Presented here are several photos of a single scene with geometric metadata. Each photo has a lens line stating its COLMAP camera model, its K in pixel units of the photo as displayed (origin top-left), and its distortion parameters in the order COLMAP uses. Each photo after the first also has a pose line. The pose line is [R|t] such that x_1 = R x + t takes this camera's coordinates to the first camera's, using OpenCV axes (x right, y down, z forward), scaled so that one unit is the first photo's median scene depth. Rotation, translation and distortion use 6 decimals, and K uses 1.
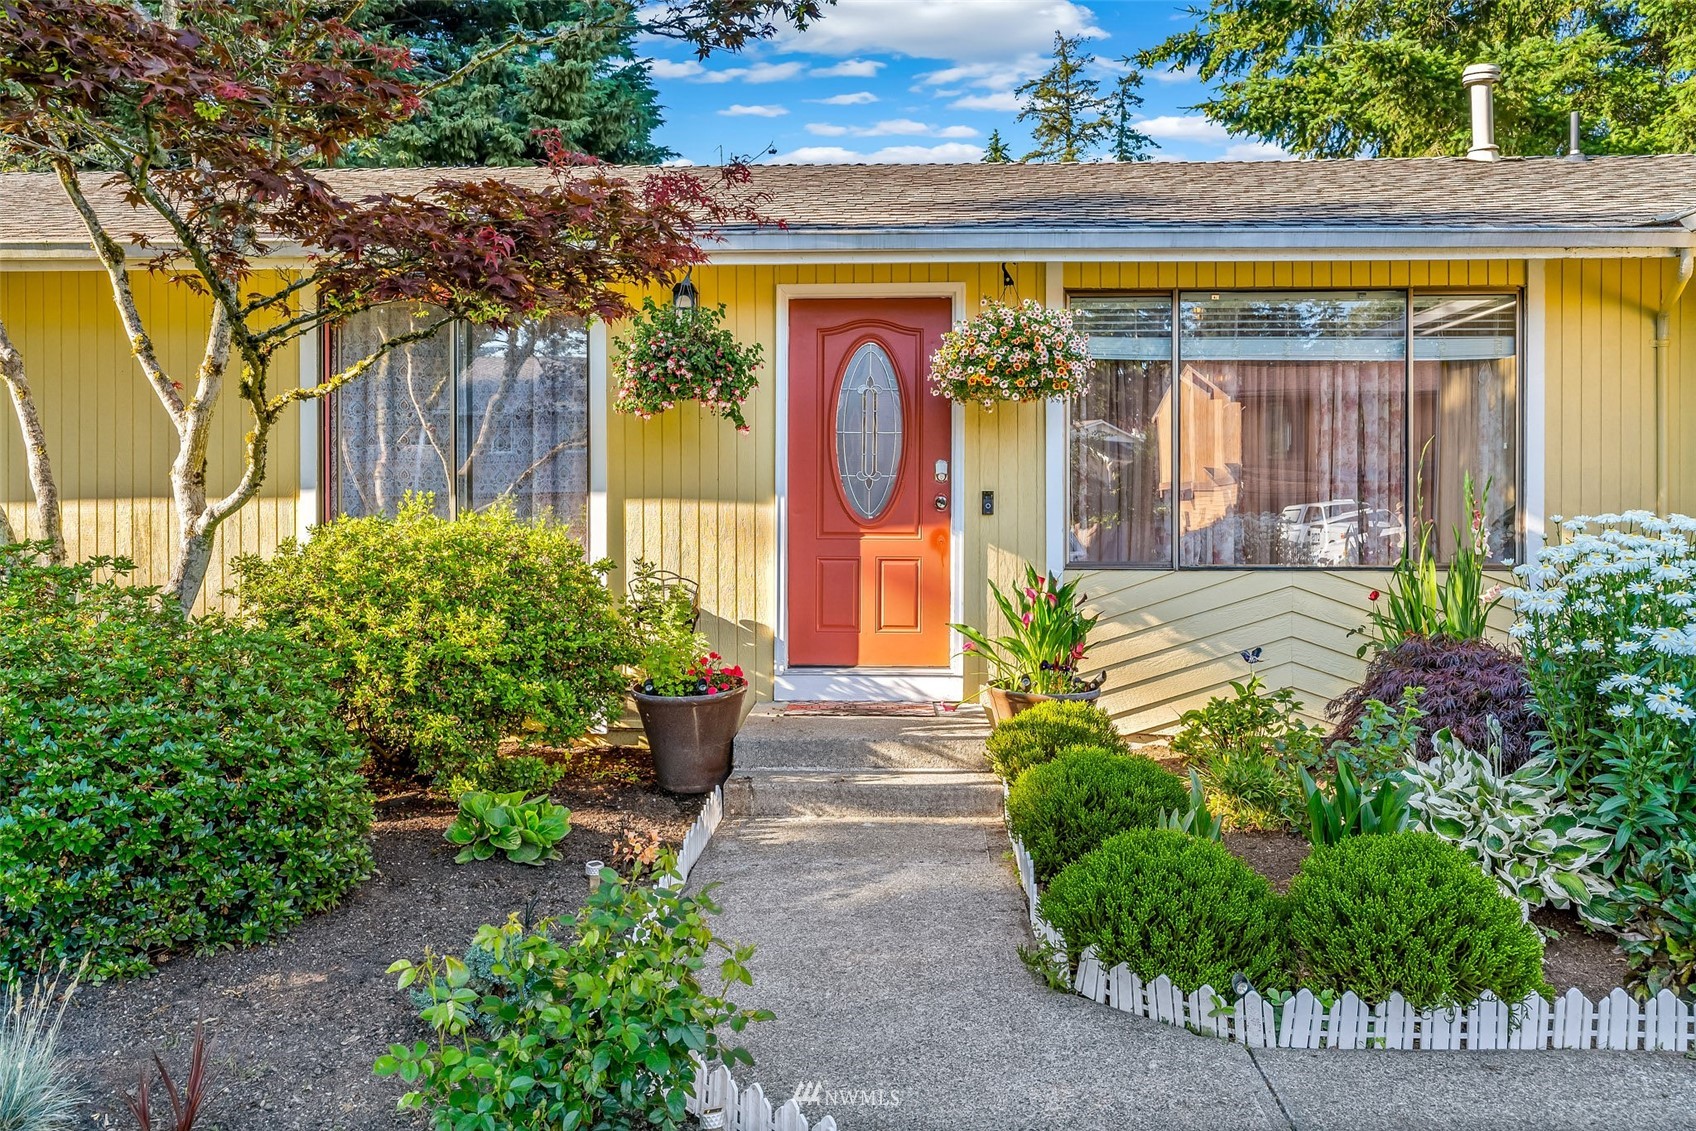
lens RADIAL K [[1314.5, 0, 842.4], [0, 1314.5, 561.6], [0, 0, 1]] dist [-0.012521, -0.001286]
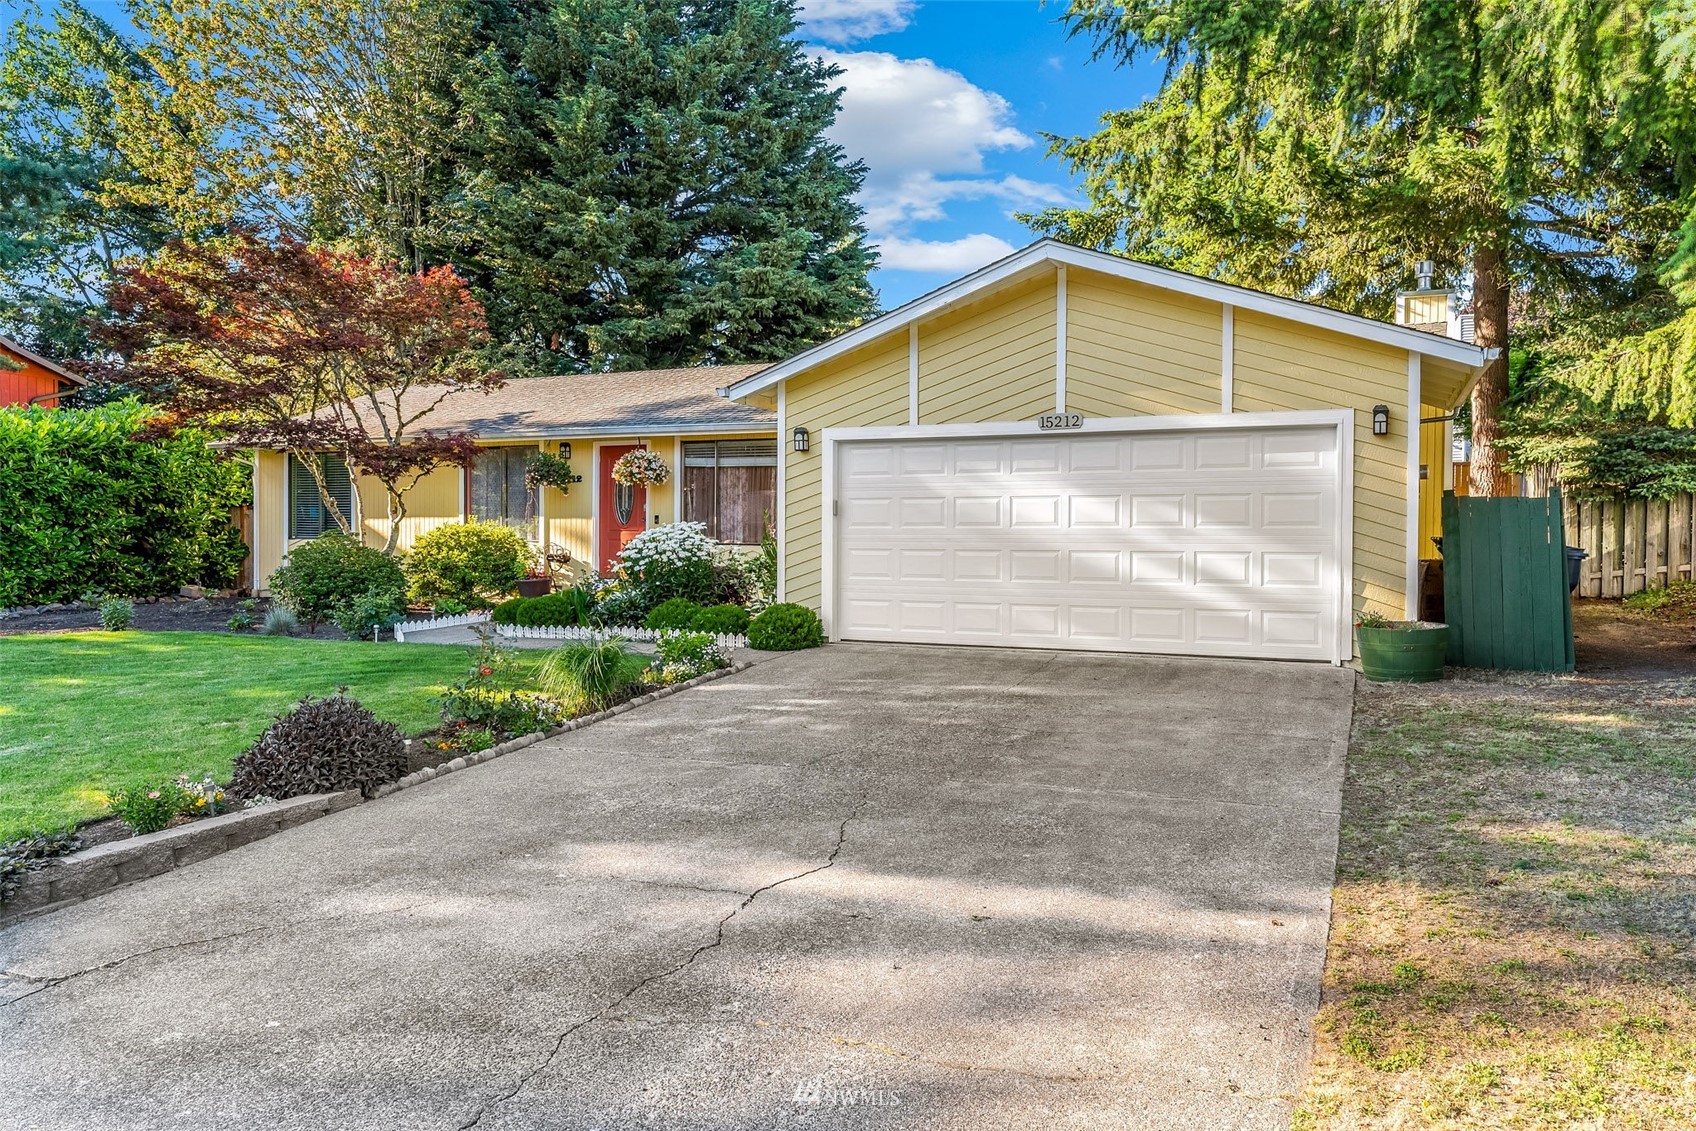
lens RADIAL K [[1151.5, 0, 843.0], [0, 1151.5, 560.0], [0, 0, 1]] dist [0.003685, -0.000087]
pose [[0.928029, 0.015454, -0.372187, 1.553552], [-0.019584, 0.999781, -0.007321, 0.056609], [0.371993, 0.014083, 0.928129, -1.238985]]
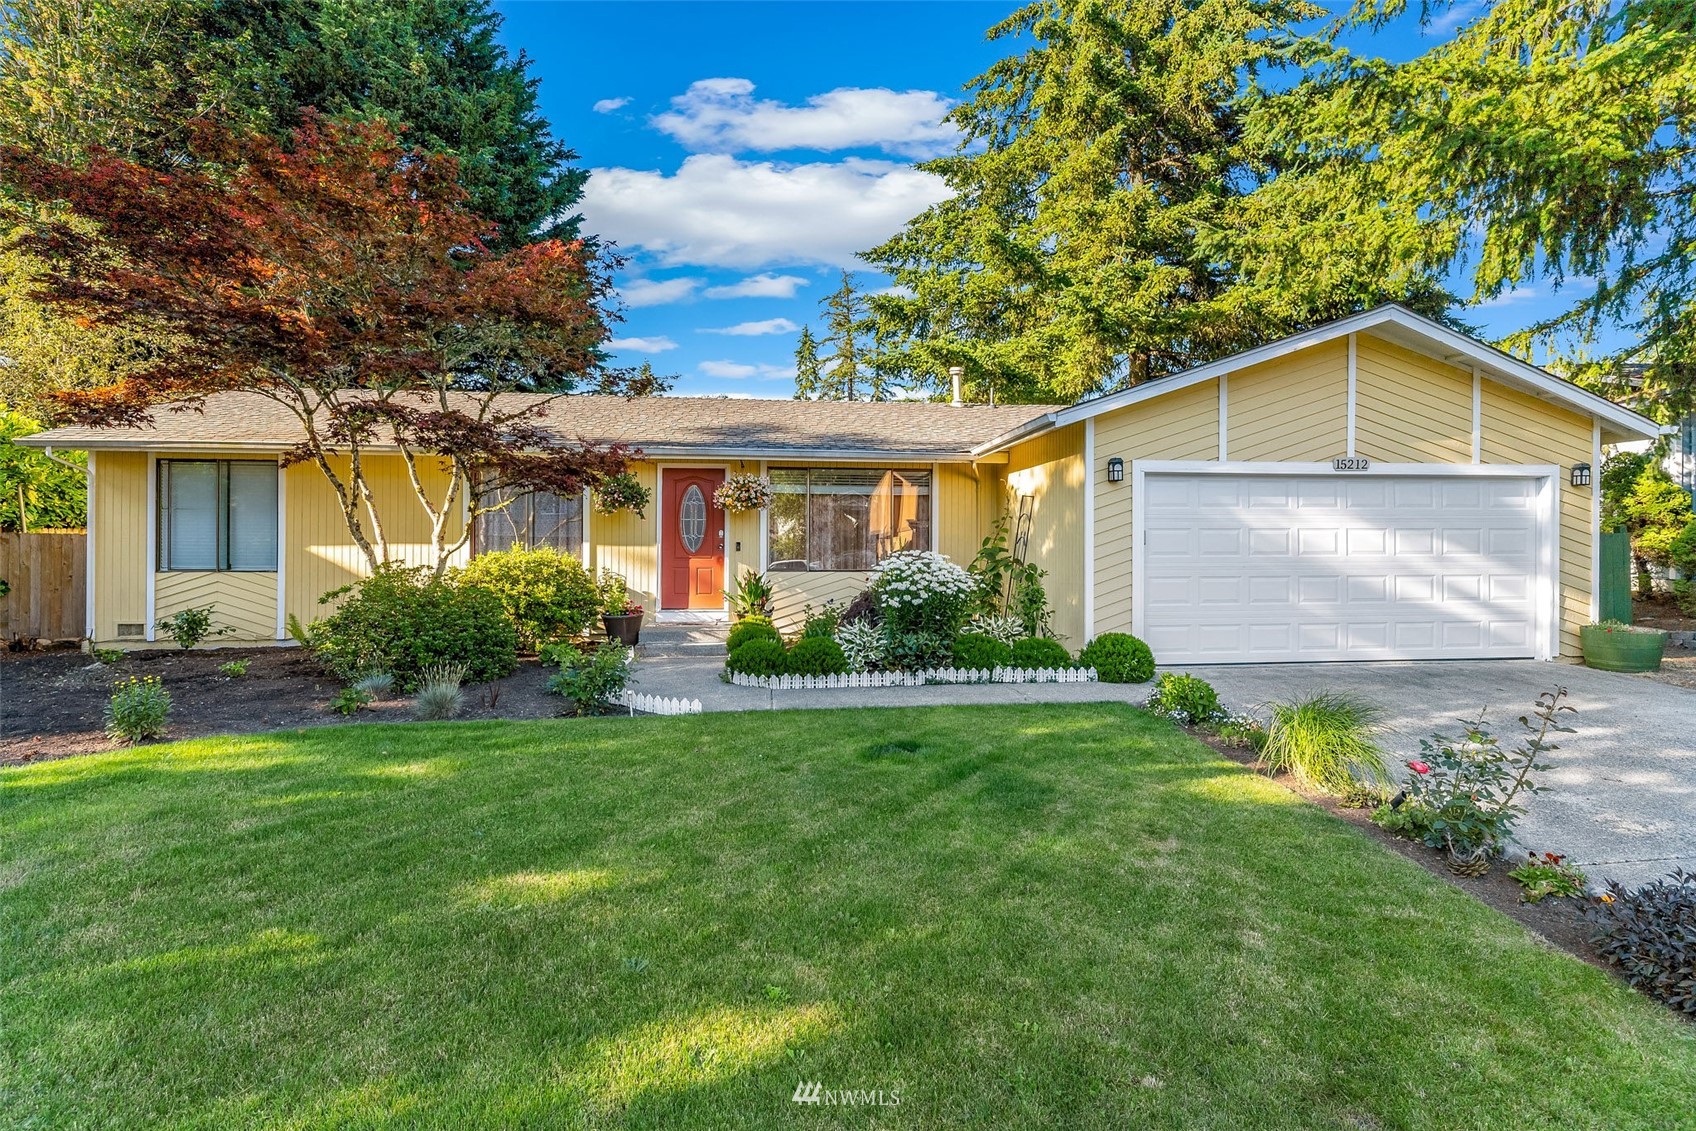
lens RADIAL K [[820.4, 0, 850.3], [0, 820.4, 554.8], [0, 0, 1]] dist [-0.006066, -0.000091]
pose [[0.987446, 0.000717, 0.157953, 0.081575], [0.003899, 0.999574, -0.028913, 0.023330], [-0.157906, 0.029166, 0.987023, -0.759150]]
